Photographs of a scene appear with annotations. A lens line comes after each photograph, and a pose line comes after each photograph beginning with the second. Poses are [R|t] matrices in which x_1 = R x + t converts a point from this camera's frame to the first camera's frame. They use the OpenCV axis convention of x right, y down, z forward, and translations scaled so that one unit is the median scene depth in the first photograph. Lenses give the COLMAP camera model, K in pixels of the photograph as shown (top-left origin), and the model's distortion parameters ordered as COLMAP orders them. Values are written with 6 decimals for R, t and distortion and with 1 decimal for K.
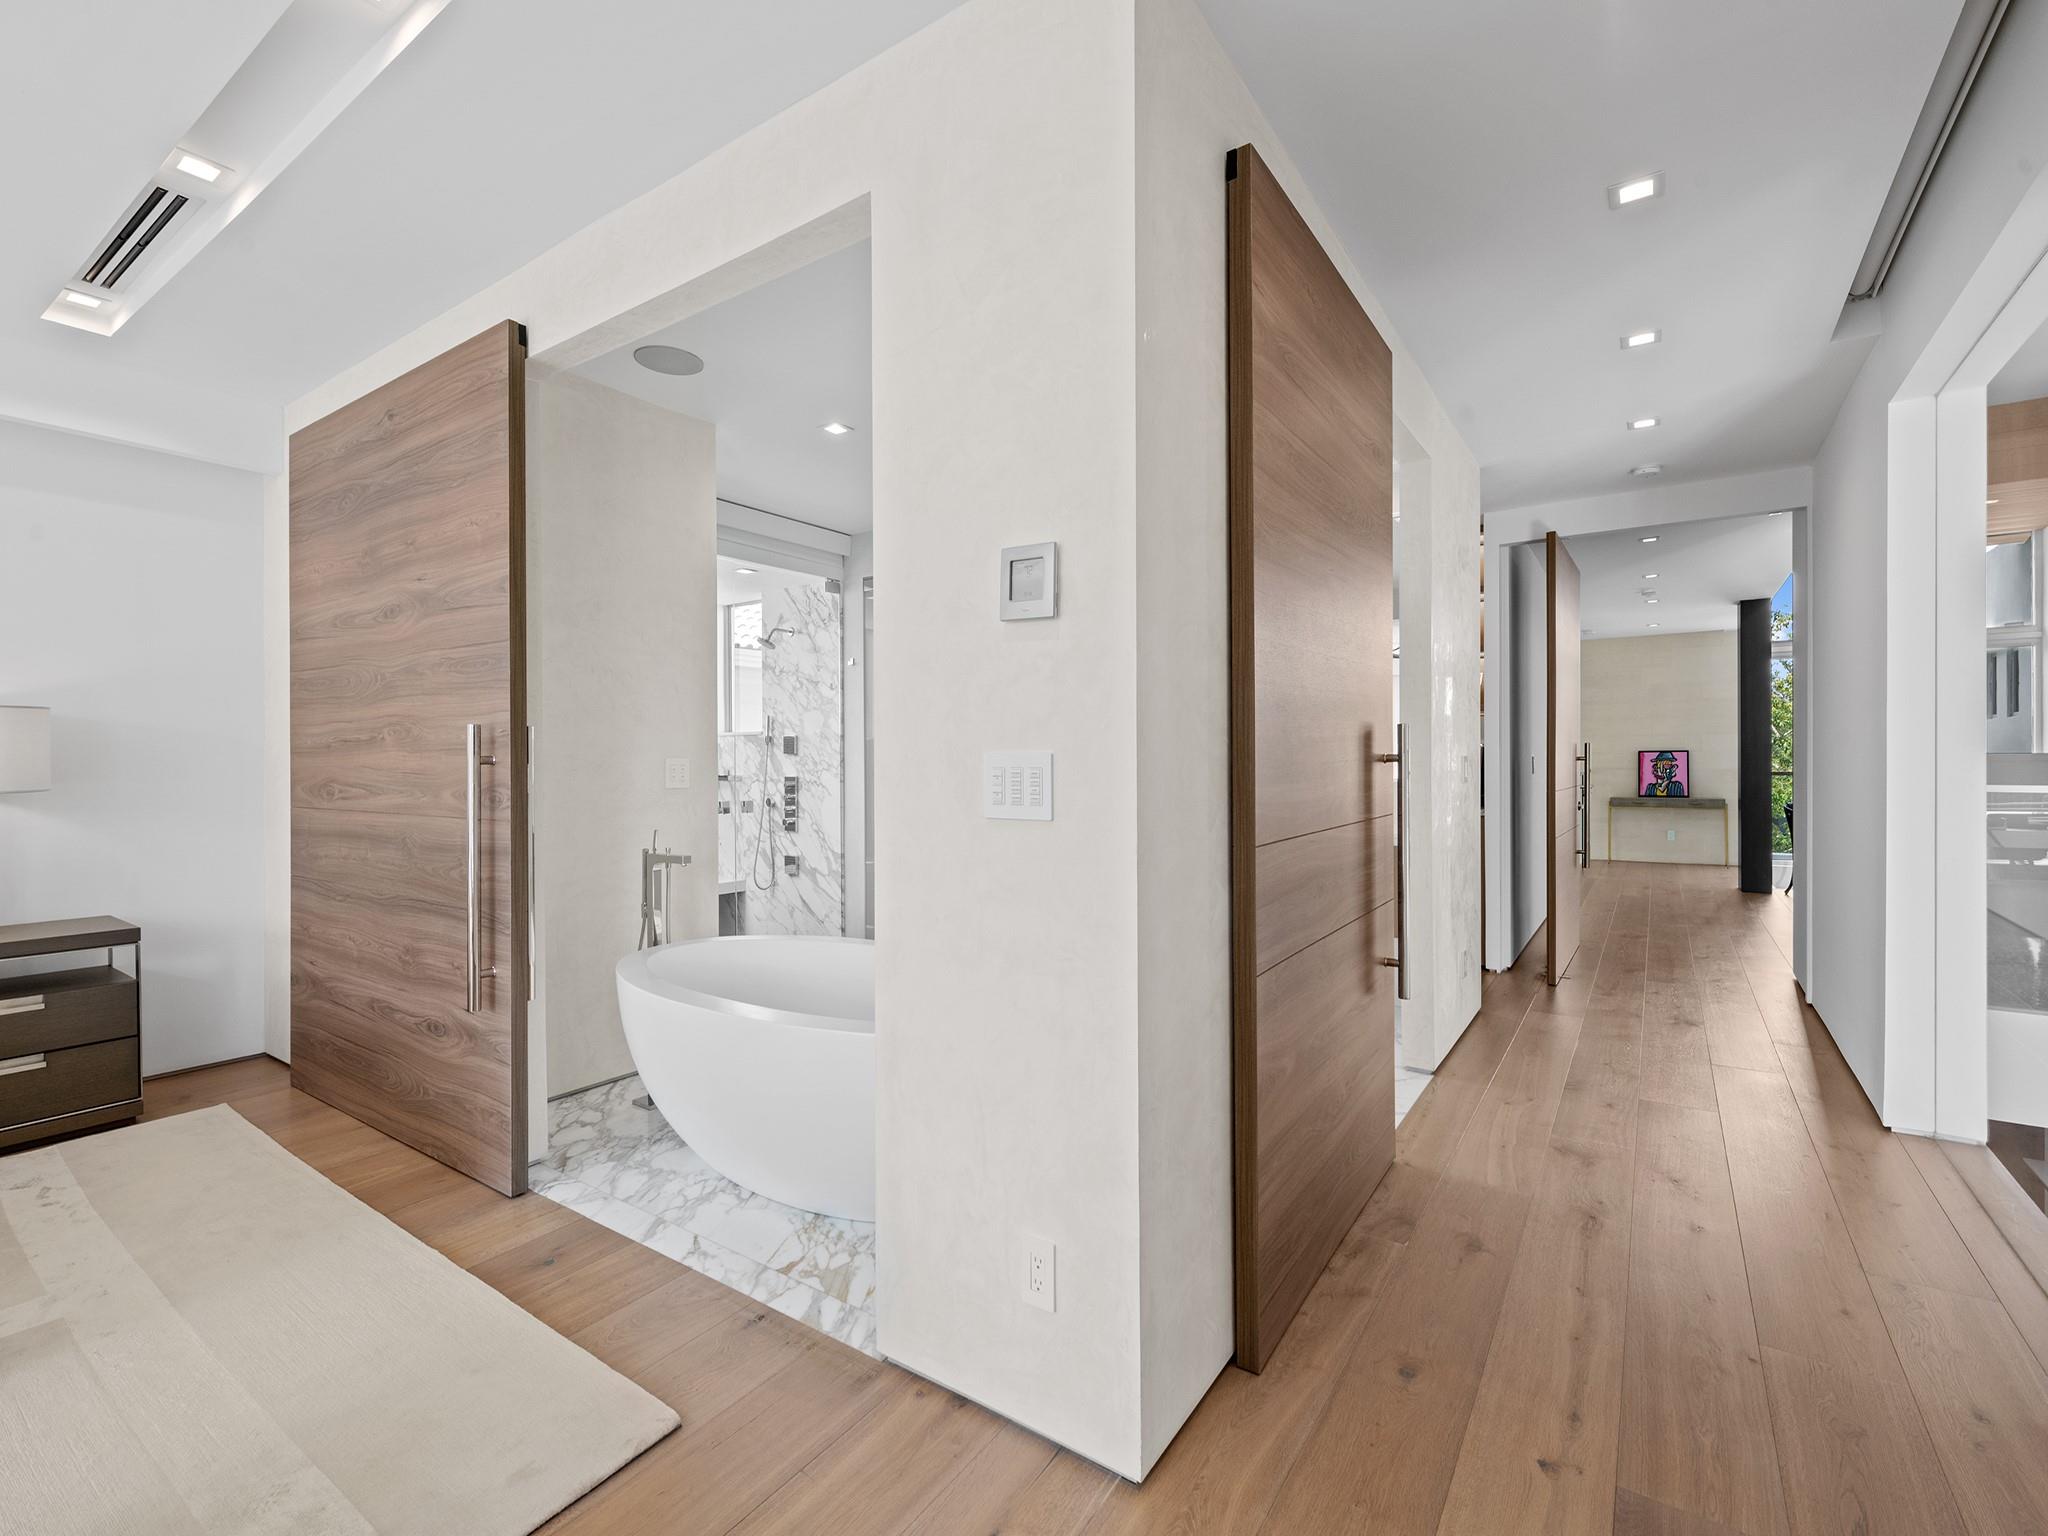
lens RADIAL K [[933.6, 0, 1026.3], [0, 933.6, 761.9], [0, 0, 1]] dist [0.001970, -0.000583]
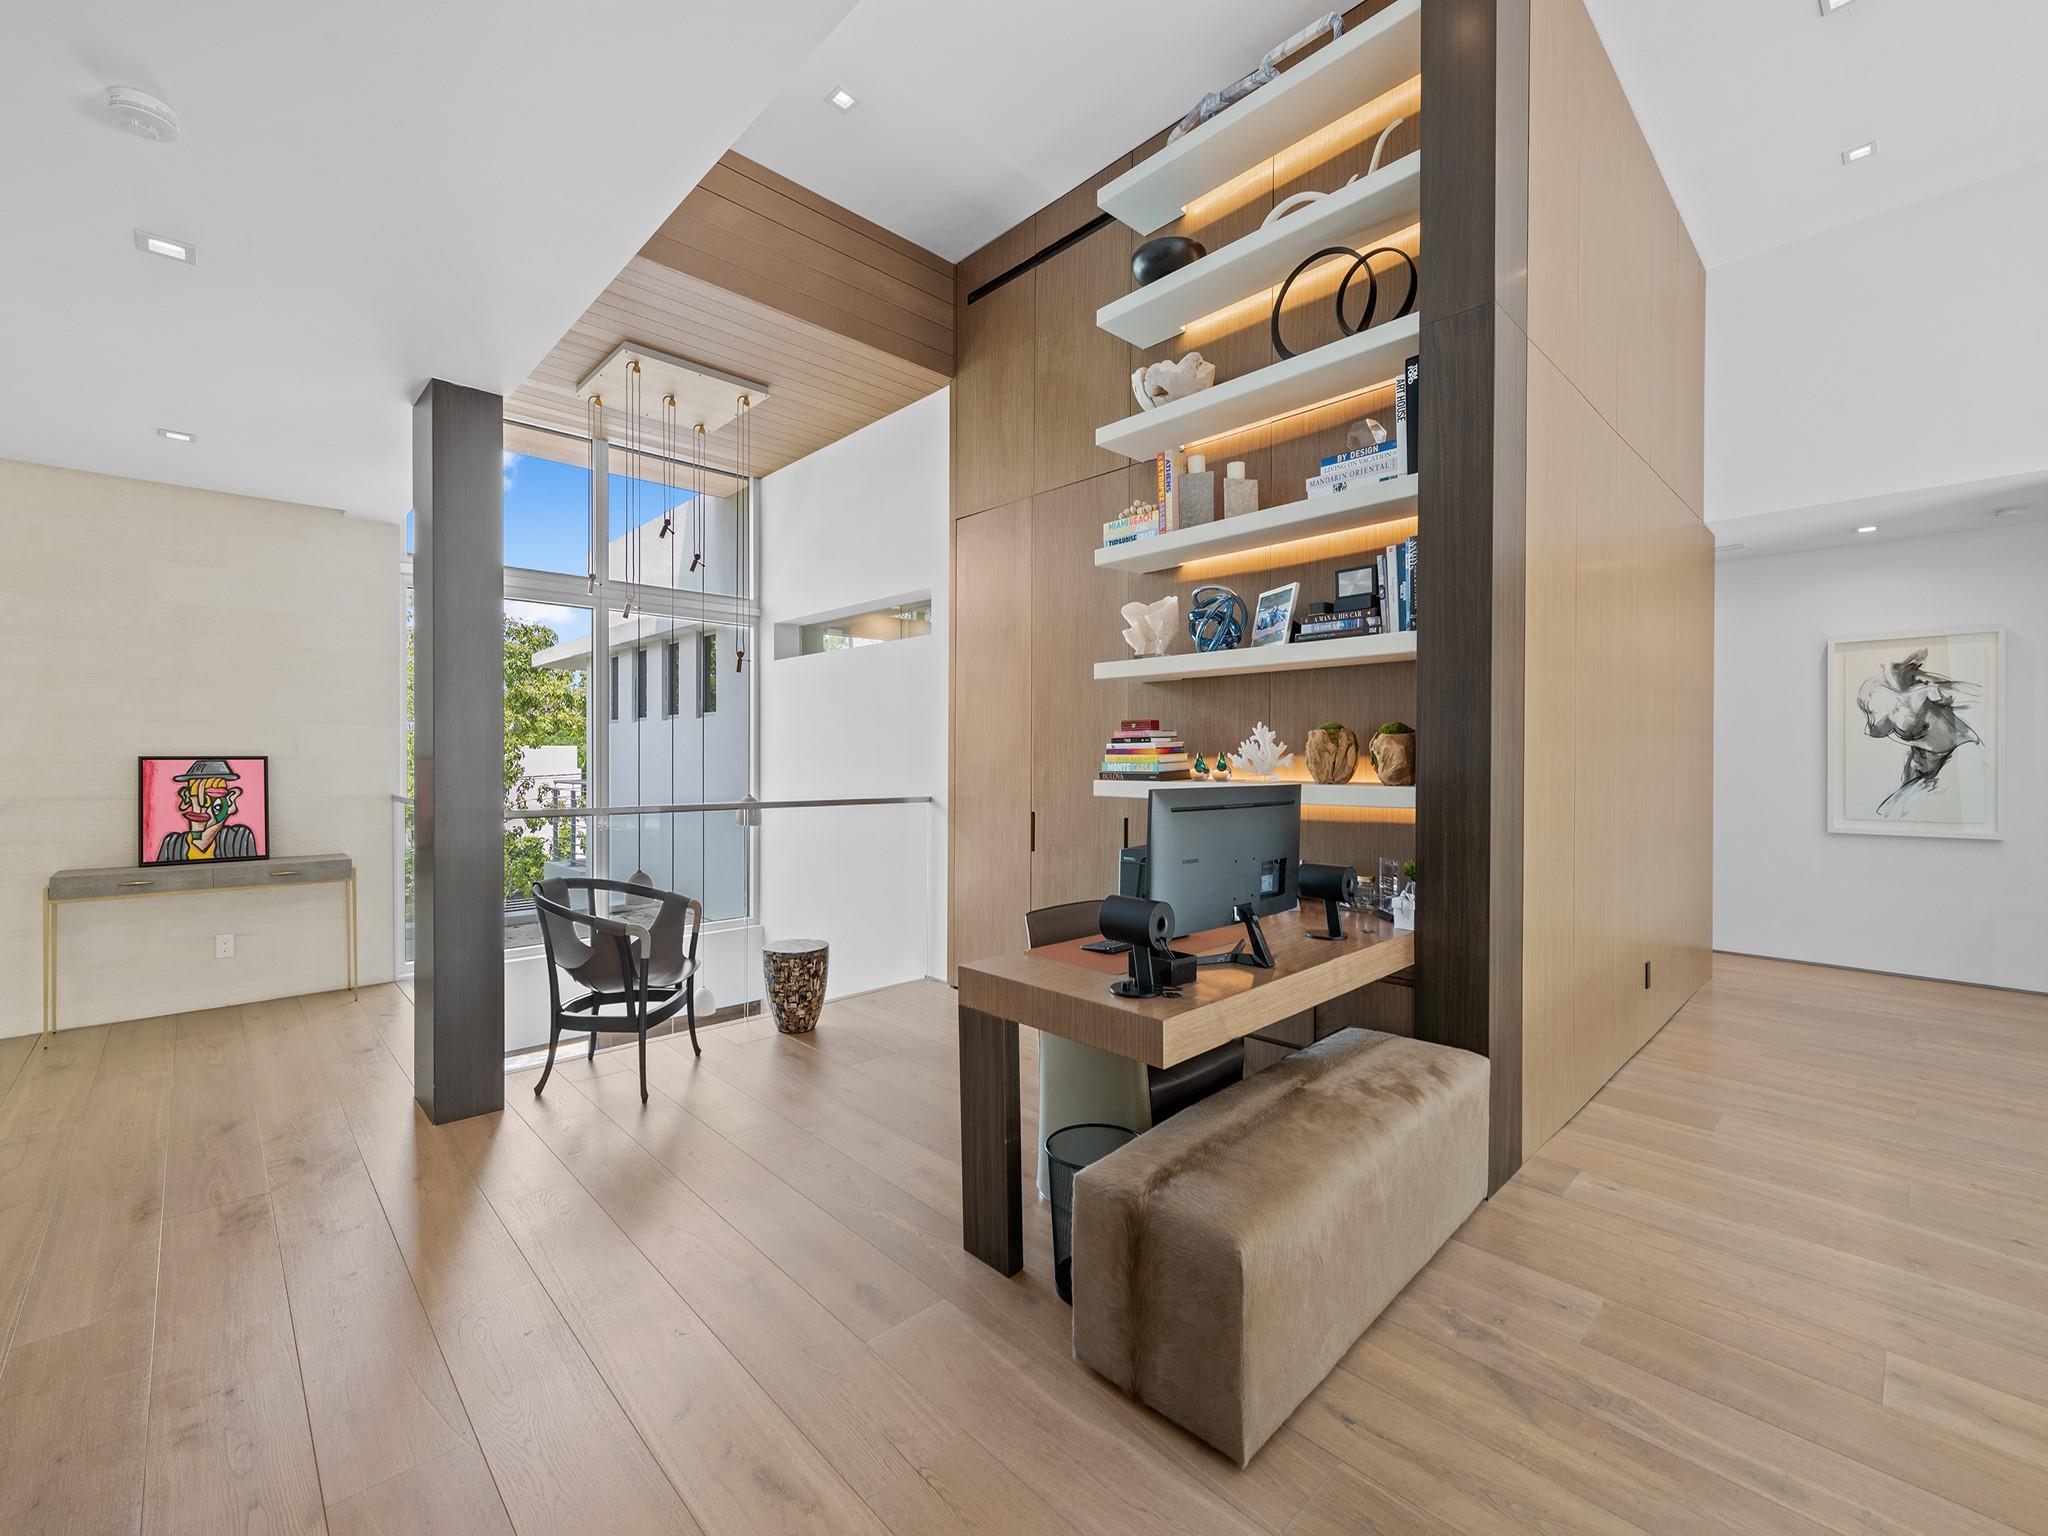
lens RADIAL K [[869.4, 0, 1023.2], [0, 869.4, 766.6], [0, 0, 1]] dist [-0.000461, -0.000219]
pose [[0.209433, -0.001818, 0.977821, 0.364419], [-0.003782, 0.999989, 0.002669, -0.009807], [-0.977816, -0.004257, 0.209424, 0.540922]]
